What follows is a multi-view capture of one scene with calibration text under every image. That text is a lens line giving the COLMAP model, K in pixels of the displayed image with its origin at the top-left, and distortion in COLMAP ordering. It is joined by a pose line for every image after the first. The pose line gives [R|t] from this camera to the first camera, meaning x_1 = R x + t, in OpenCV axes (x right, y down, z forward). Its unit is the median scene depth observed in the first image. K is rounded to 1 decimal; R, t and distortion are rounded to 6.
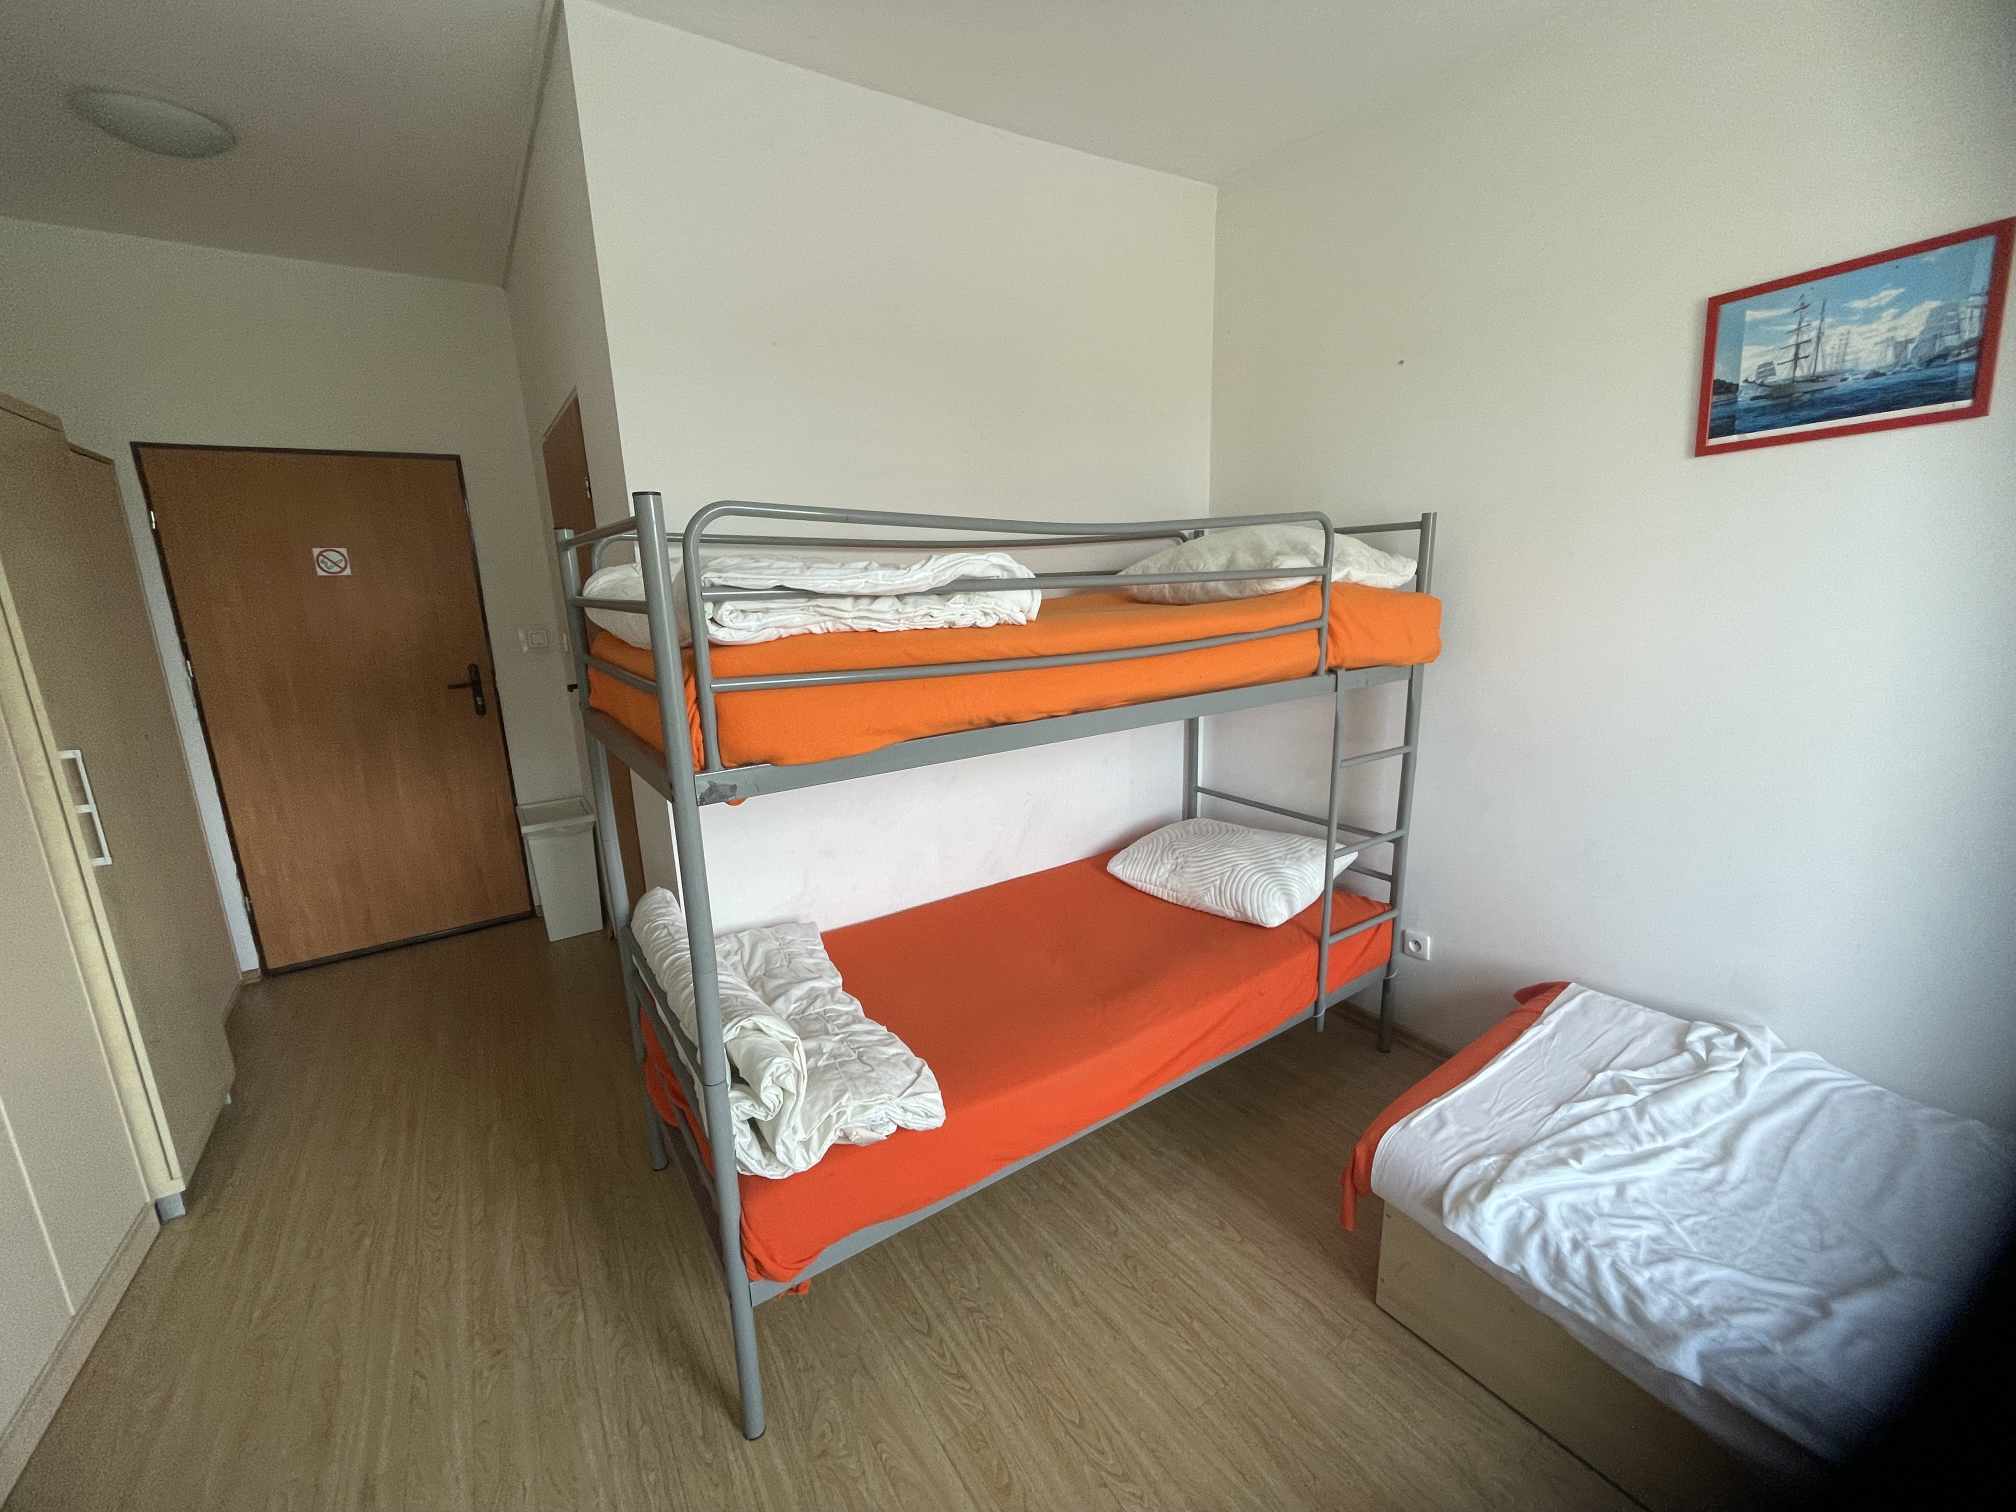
lens RADIAL K [[816.9, 0, 1010.3], [0, 816.9, 756.9], [0, 0, 1]] dist [-0.001046, -0.000627]
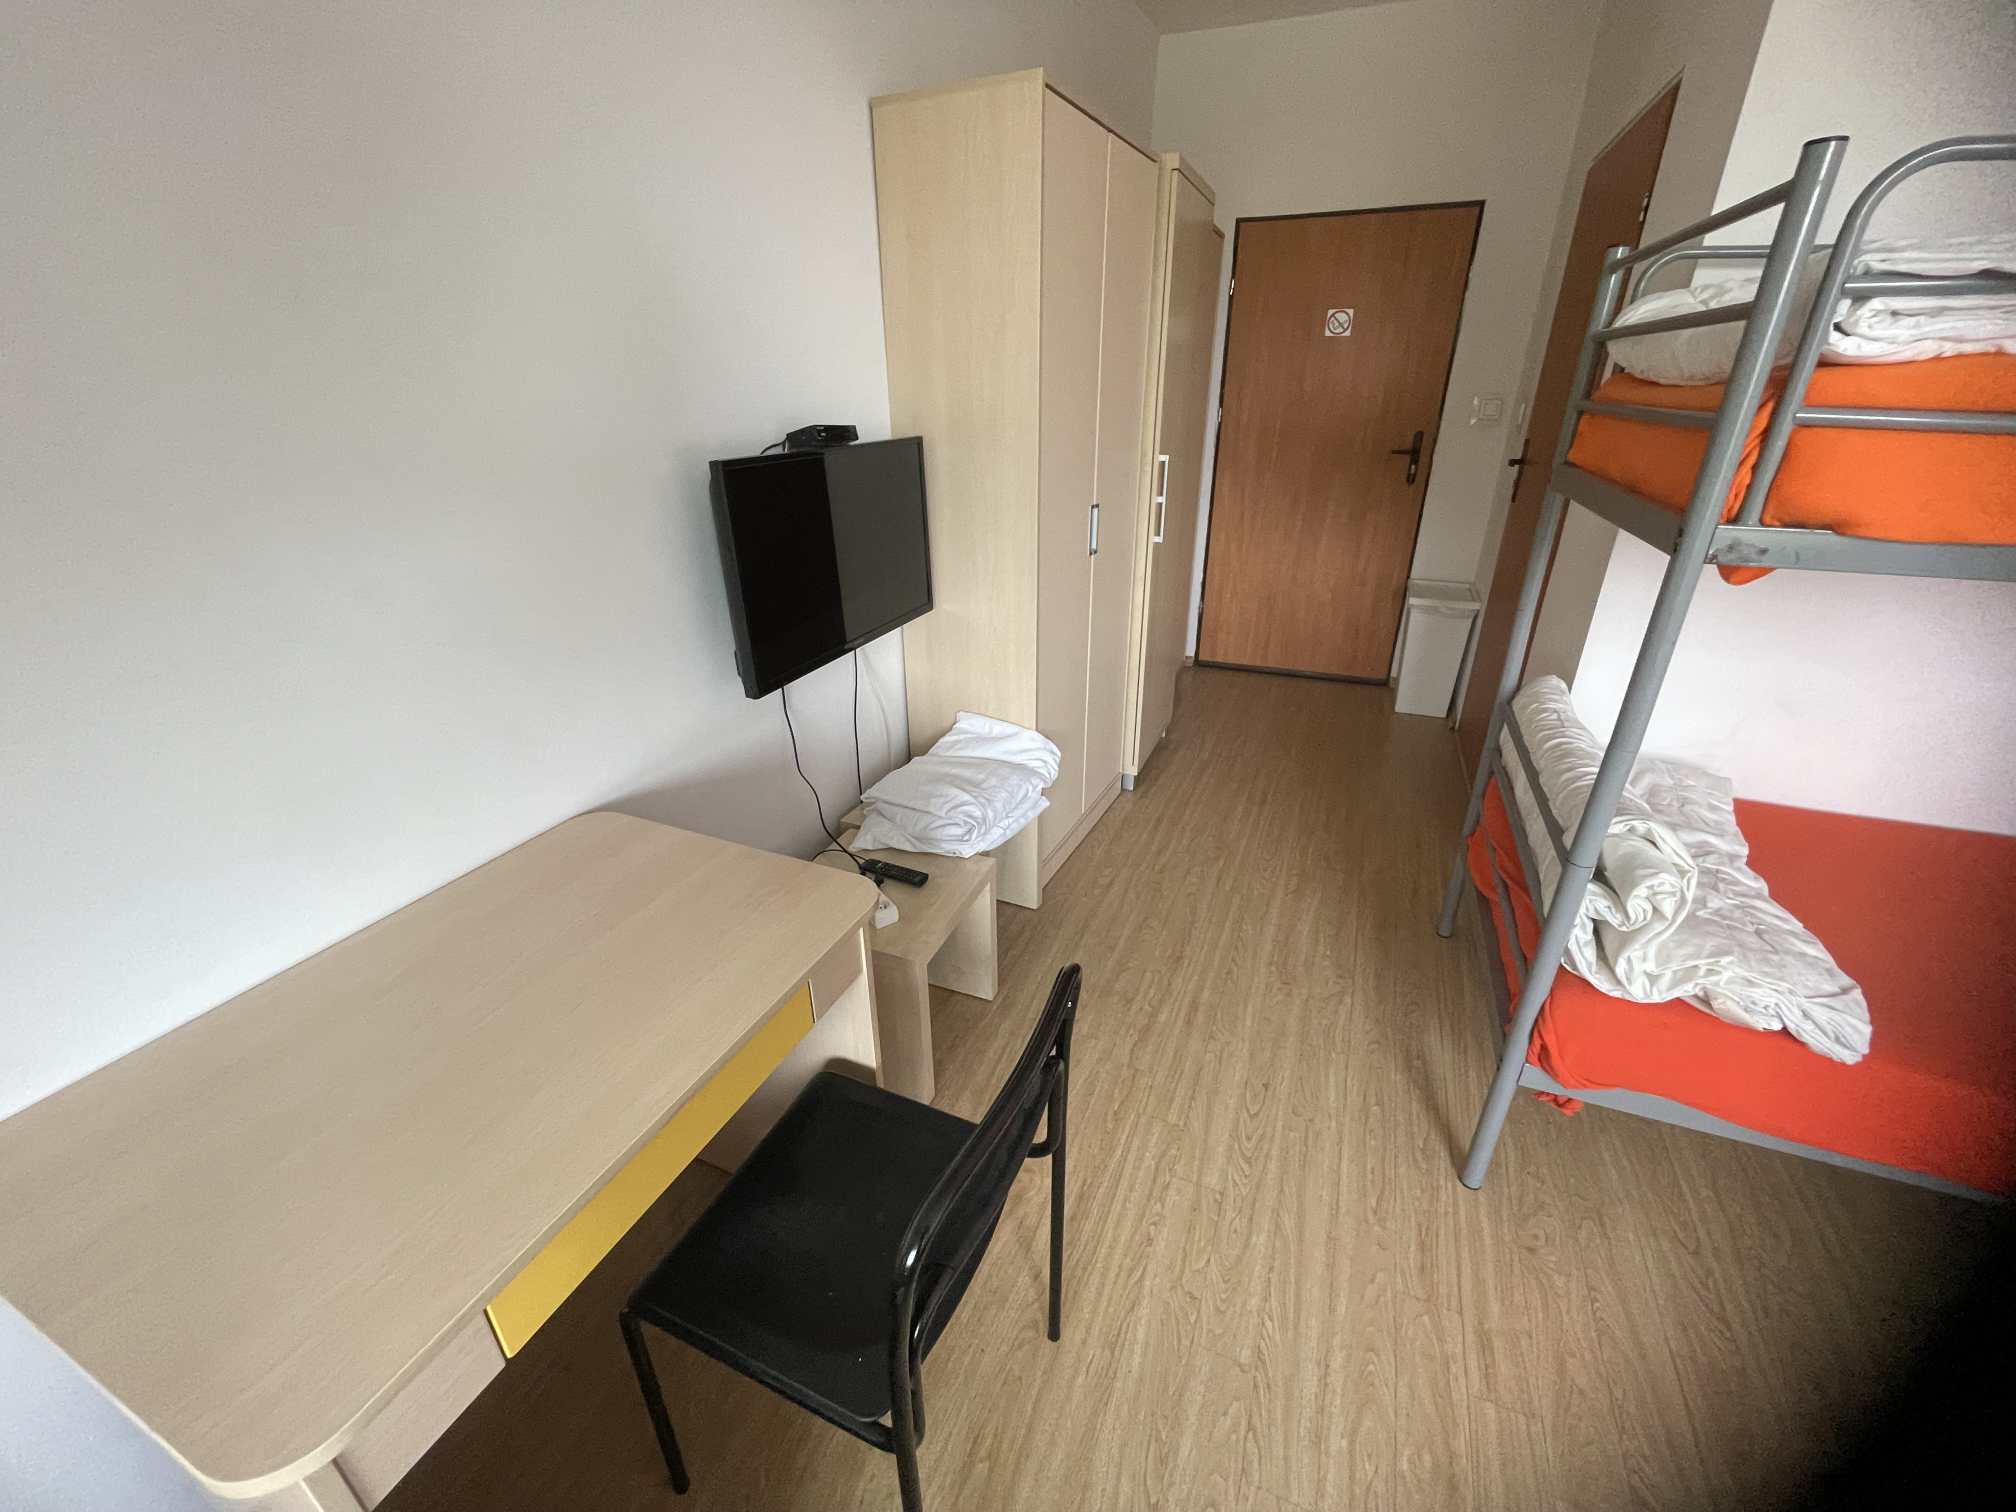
lens RADIAL K [[816.9, 0, 1010.3], [0, 816.9, 756.9], [0, 0, 1]] dist [-0.001046, -0.000627]
pose [[0.554157, 0.371577, -0.744876, -0.053438], [-0.195901, 0.927923, 0.317147, 0.087076], [0.809032, -0.029827, 0.587008, -0.070286]]
